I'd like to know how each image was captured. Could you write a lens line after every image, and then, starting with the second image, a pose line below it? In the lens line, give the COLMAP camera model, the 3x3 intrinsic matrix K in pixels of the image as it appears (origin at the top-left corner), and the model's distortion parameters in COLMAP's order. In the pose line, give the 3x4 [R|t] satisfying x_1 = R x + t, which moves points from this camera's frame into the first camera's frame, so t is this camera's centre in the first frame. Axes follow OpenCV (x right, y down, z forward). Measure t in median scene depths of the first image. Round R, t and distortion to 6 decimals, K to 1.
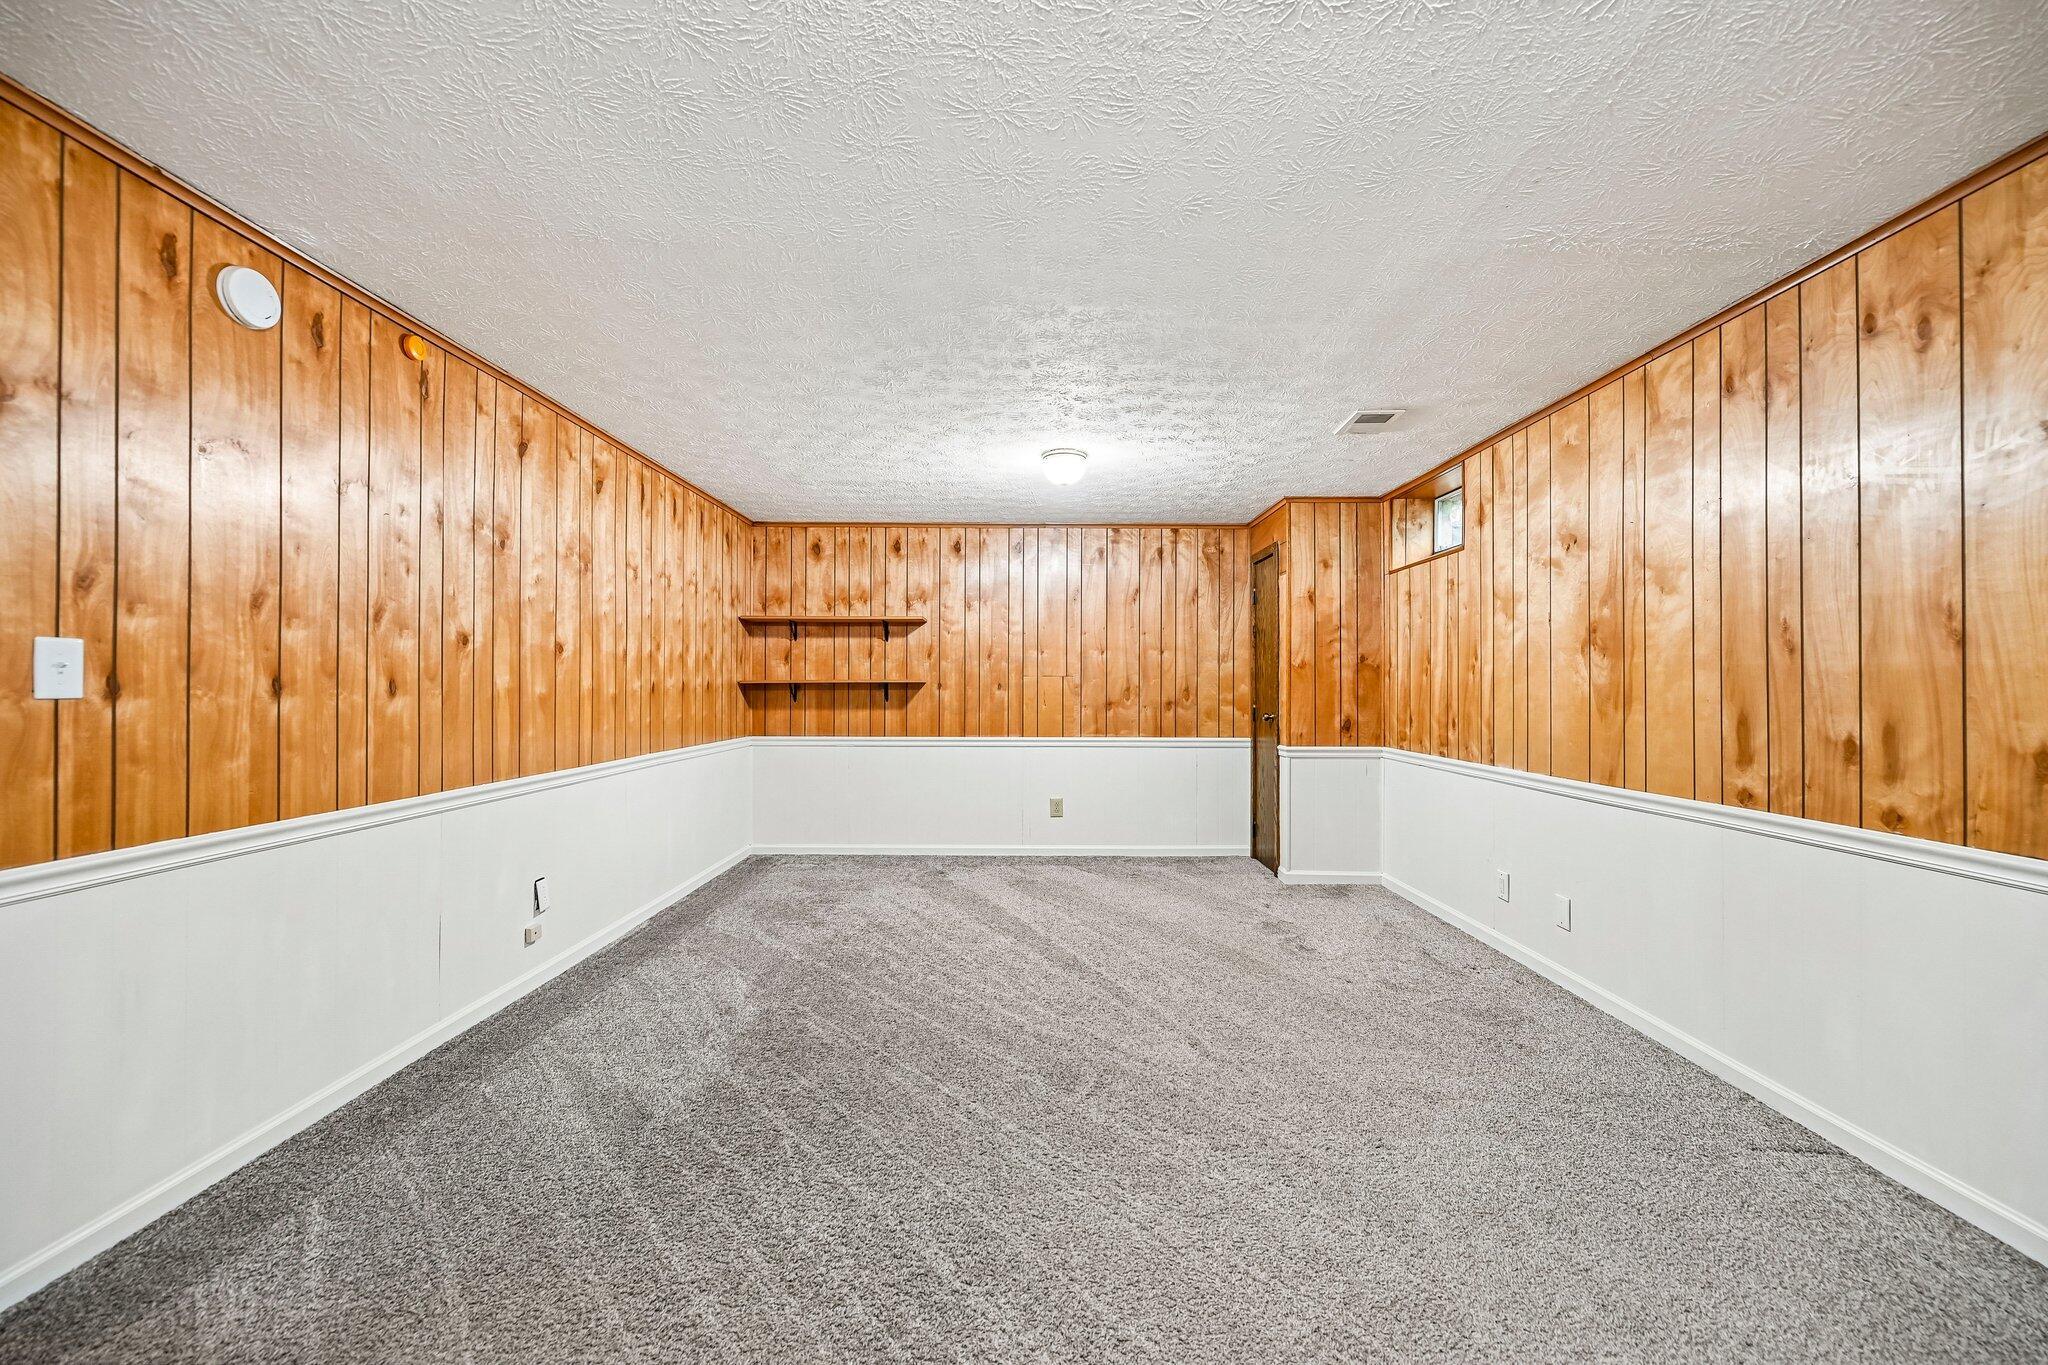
lens RADIAL K [[806.3, 0, 1020.4], [0, 806.3, 682.6], [0, 0, 1]] dist [0.001651, 0.000477]
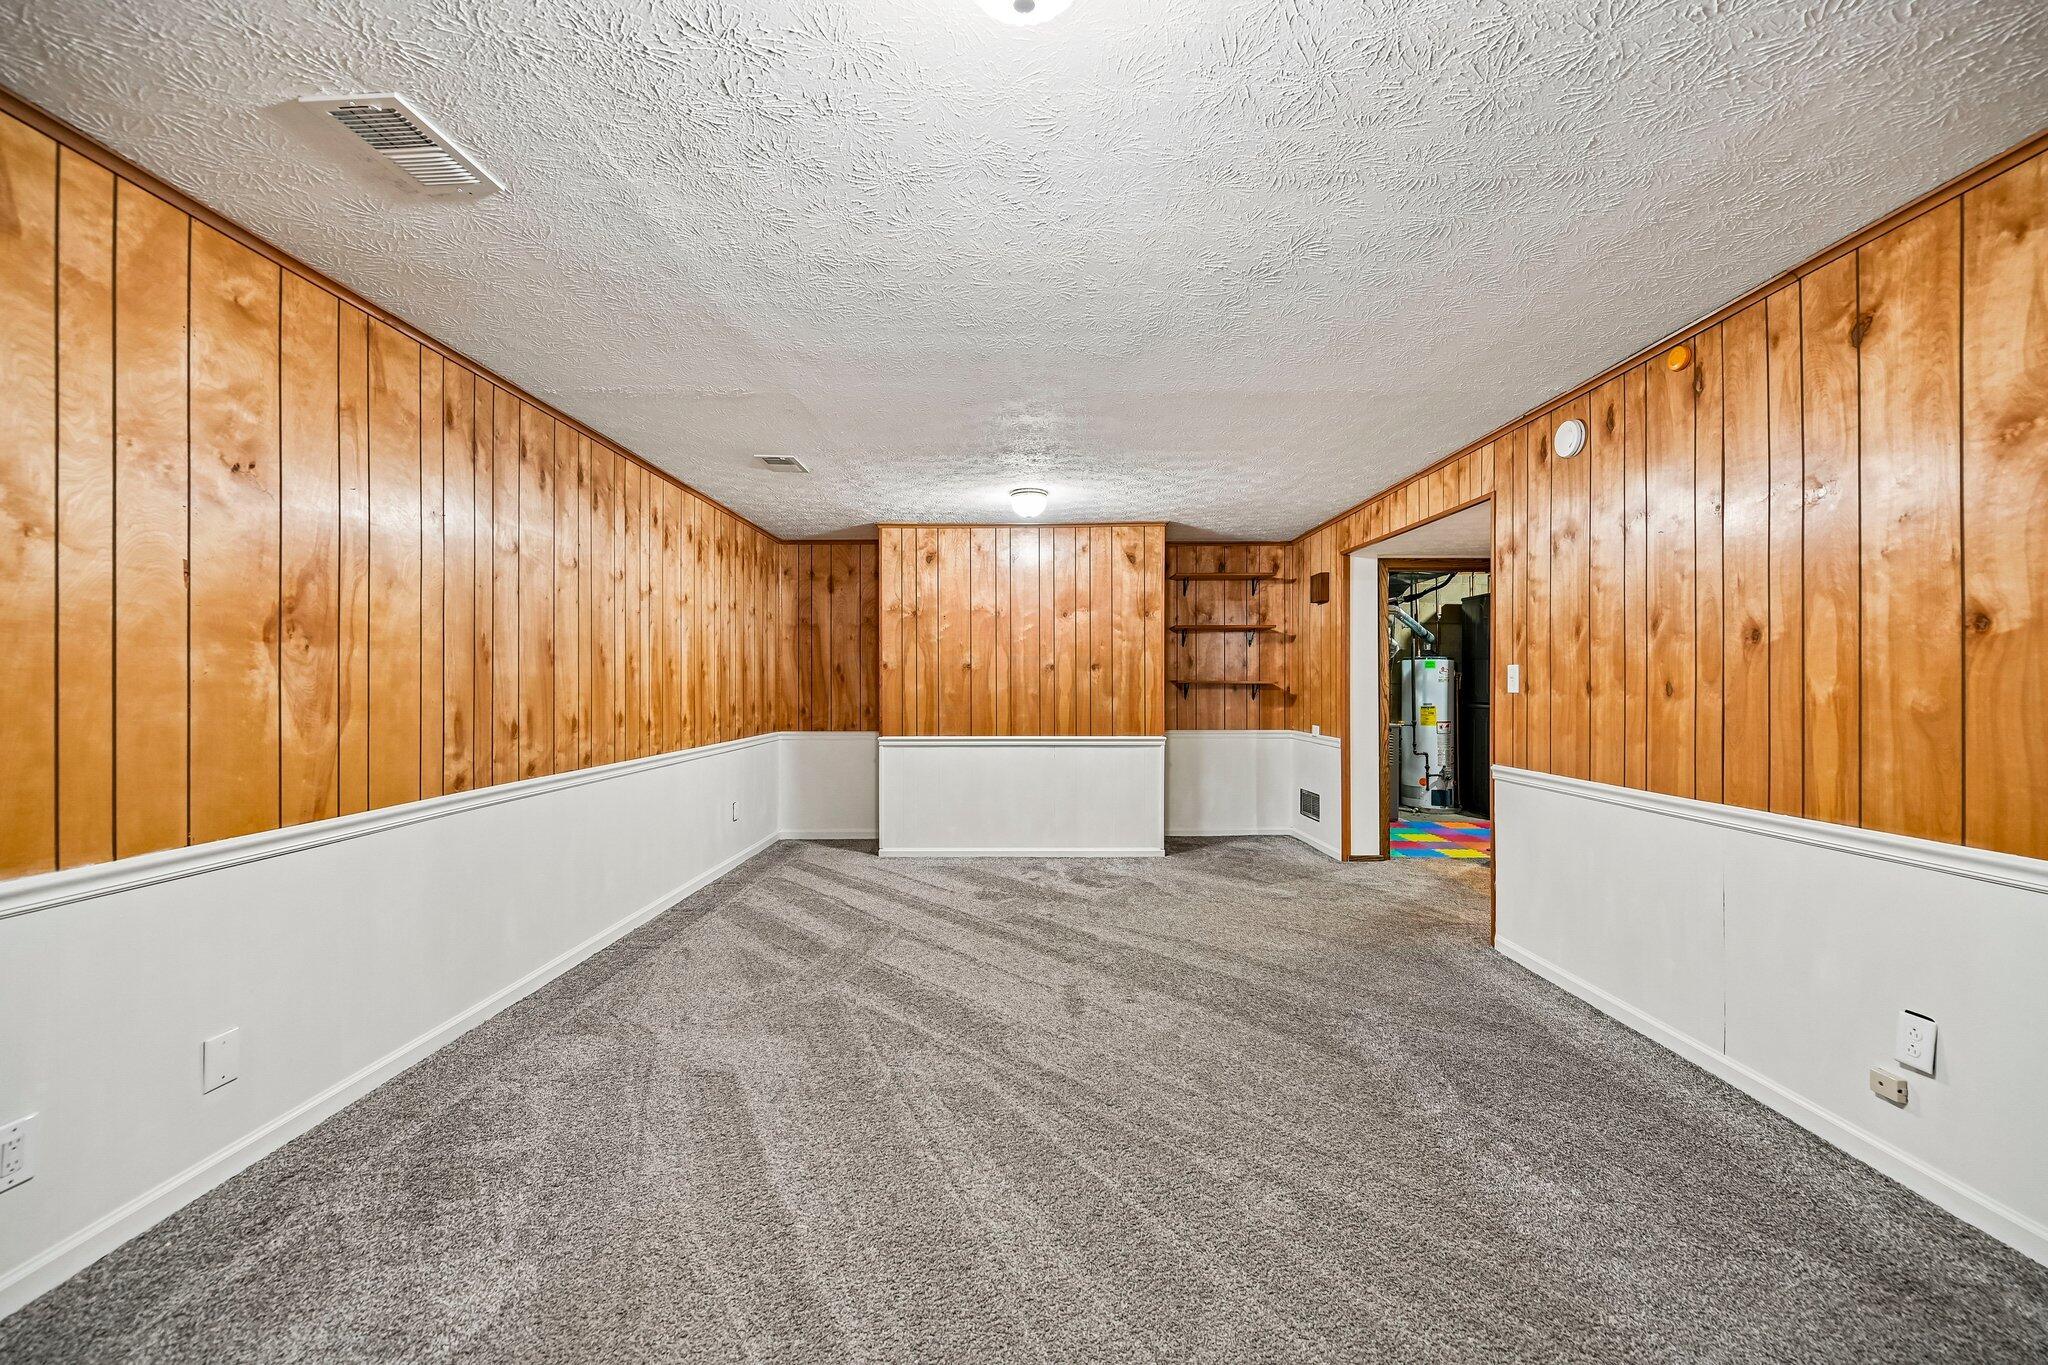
lens RADIAL K [[806.3, 0, 1026.3], [0, 806.3, 683.1], [0, 0, 1]] dist [0.001651, 0.000477]
pose [[-0.999845, -0.000614, -0.017593, 0.099526], [-0.000533, 0.999989, -0.004589, 0.003123], [0.017596, -0.004578, -0.999835, 2.103565]]
